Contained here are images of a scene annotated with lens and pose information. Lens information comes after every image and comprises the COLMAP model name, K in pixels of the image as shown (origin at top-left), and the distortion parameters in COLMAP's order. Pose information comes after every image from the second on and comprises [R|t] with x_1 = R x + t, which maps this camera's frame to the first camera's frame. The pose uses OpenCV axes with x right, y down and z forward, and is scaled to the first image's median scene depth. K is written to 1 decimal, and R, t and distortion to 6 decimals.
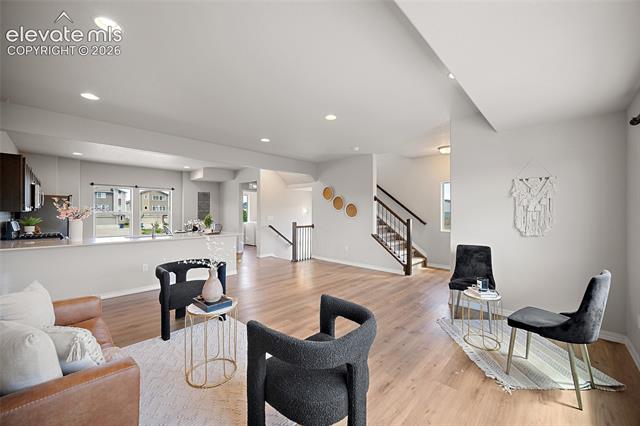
lens RADIAL K [[249.7, 0, 322.6], [0, 249.7, 212.0], [0, 0, 1]] dist [-0.003002, 0.000085]
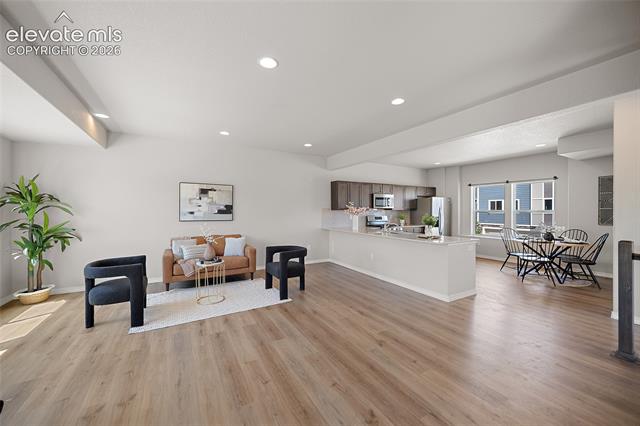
lens RADIAL K [[249.7, 0, 320.7], [0, 249.7, 212.2], [0, 0, 1]] dist [-0.003002, 0.000085]
pose [[-0.283021, 0.007090, -0.959087, 0.318997], [-0.001888, 0.999967, 0.007949, -0.000176], [0.959112, 0.004061, -0.282999, 0.686097]]
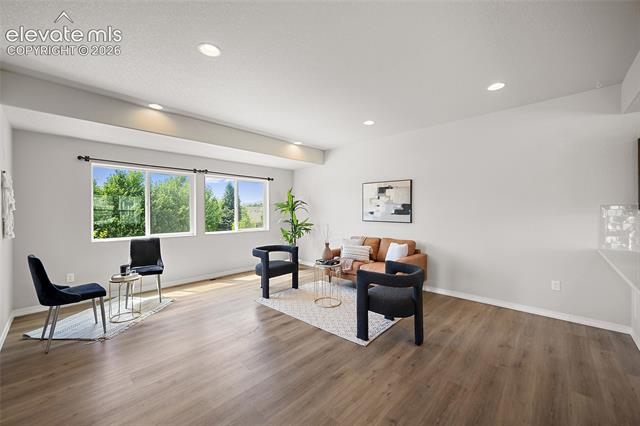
lens RADIAL K [[249.7, 0, 323.4], [0, 249.7, 211.2], [0, 0, 1]] dist [-0.003002, 0.000085]
pose [[-0.999945, 0.003177, -0.009991, -0.120379], [0.003126, 0.999982, 0.005055, -0.000791], [0.010007, 0.005023, -0.999937, 0.833126]]
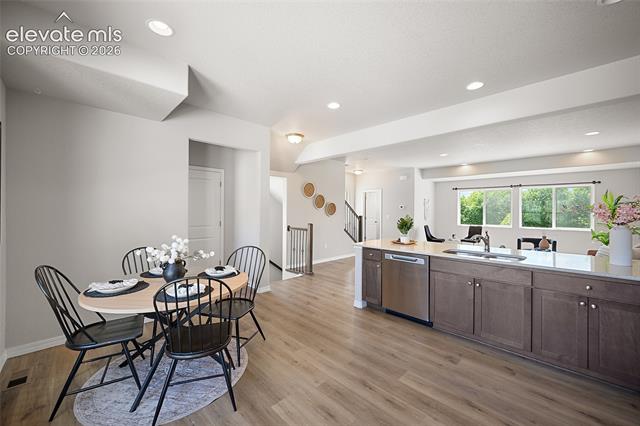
lens RADIAL K [[255.0, 0, 319.4], [0, 255.0, 210.4], [0, 0, 1]] dist [-0.000759, -0.000079]
pose [[0.036023, 0.002812, 0.999347, -0.878424], [-0.004351, 0.999987, -0.002657, 0.000728], [-0.999341, -0.004253, 0.036034, 0.933386]]
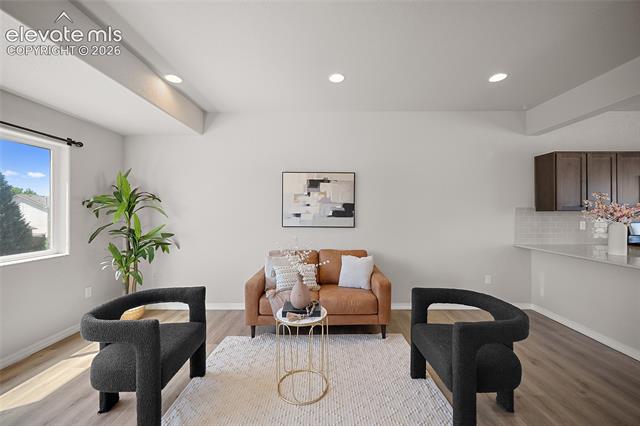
lens RADIAL K [[249.7, 0, 320.7], [0, 249.7, 212.7], [0, 0, 1]] dist [-0.003002, 0.000085]
pose [[-0.727686, 0.004129, -0.685898, 0.042680], [-0.001095, 0.999974, 0.007182, -0.000355], [0.685909, 0.005978, -0.727663, 0.519916]]
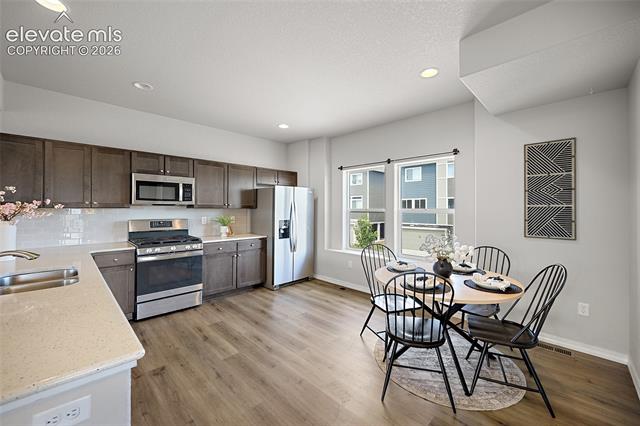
lens RADIAL K [[249.7, 0, 322.0], [0, 249.7, 210.5], [0, 0, 1]] dist [-0.003002, 0.000085]
pose [[-0.028337, 0.004419, -0.999589, -0.243018], [-0.002747, 0.999986, 0.004498, 0.000256], [0.999595, 0.002873, -0.028324, 0.973452]]
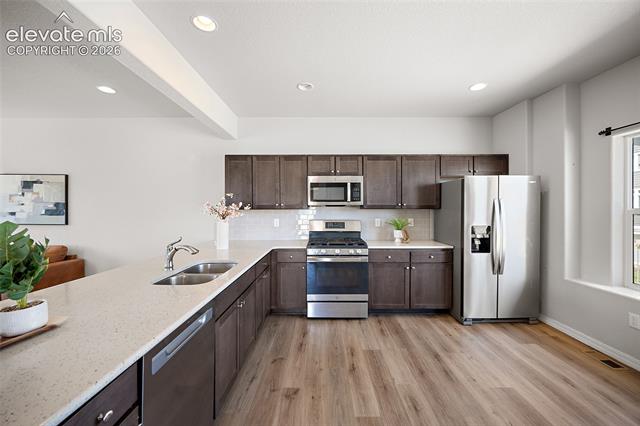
lens RADIAL K [[249.7, 0, 322.2], [0, 249.7, 211.9], [0, 0, 1]] dist [-0.003002, 0.000085]
pose [[-0.723508, 0.001900, -0.690313, -0.378085], [-0.000005, 0.999996, 0.002757, 0.003121], [0.690316, 0.001999, -0.723505, 0.982230]]
